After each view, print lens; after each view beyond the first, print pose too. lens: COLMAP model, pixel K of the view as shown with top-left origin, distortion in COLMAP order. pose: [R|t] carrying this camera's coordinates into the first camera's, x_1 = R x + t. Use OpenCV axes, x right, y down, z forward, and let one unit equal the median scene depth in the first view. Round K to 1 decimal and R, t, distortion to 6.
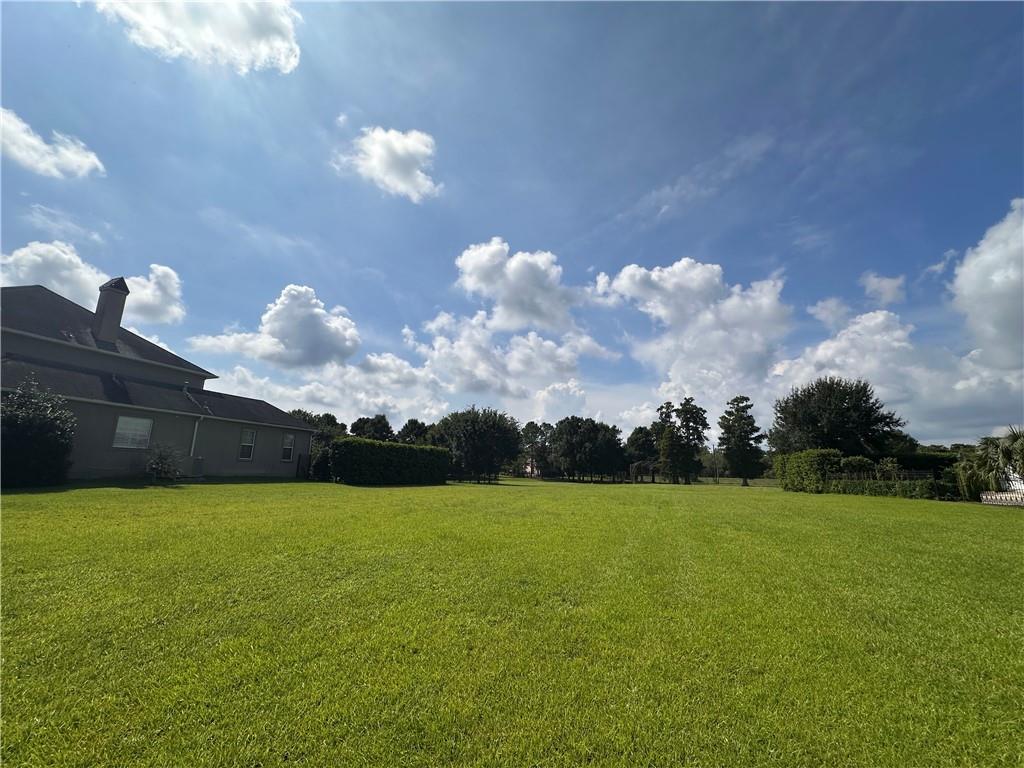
lens RADIAL K [[409.8, 0, 508.5], [0, 409.8, 383.3], [0, 0, 1]] dist [-0.000813, -0.000067]
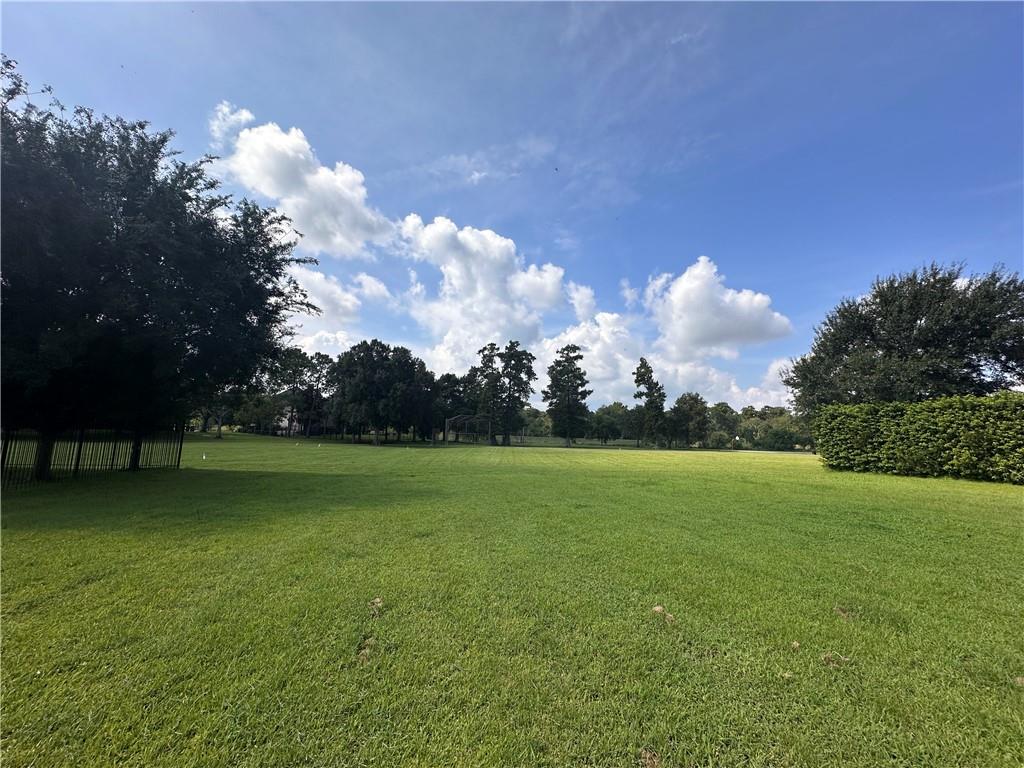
lens RADIAL K [[409.8, 0, 508.5], [0, 409.8, 383.3], [0, 0, 1]] dist [-0.000813, -0.000067]
pose [[0.846251, 0.072164, 0.527875, 0.004403], [-0.123011, 0.990479, 0.061796, 0.077671], [-0.518390, -0.117229, 0.847071, 0.339370]]
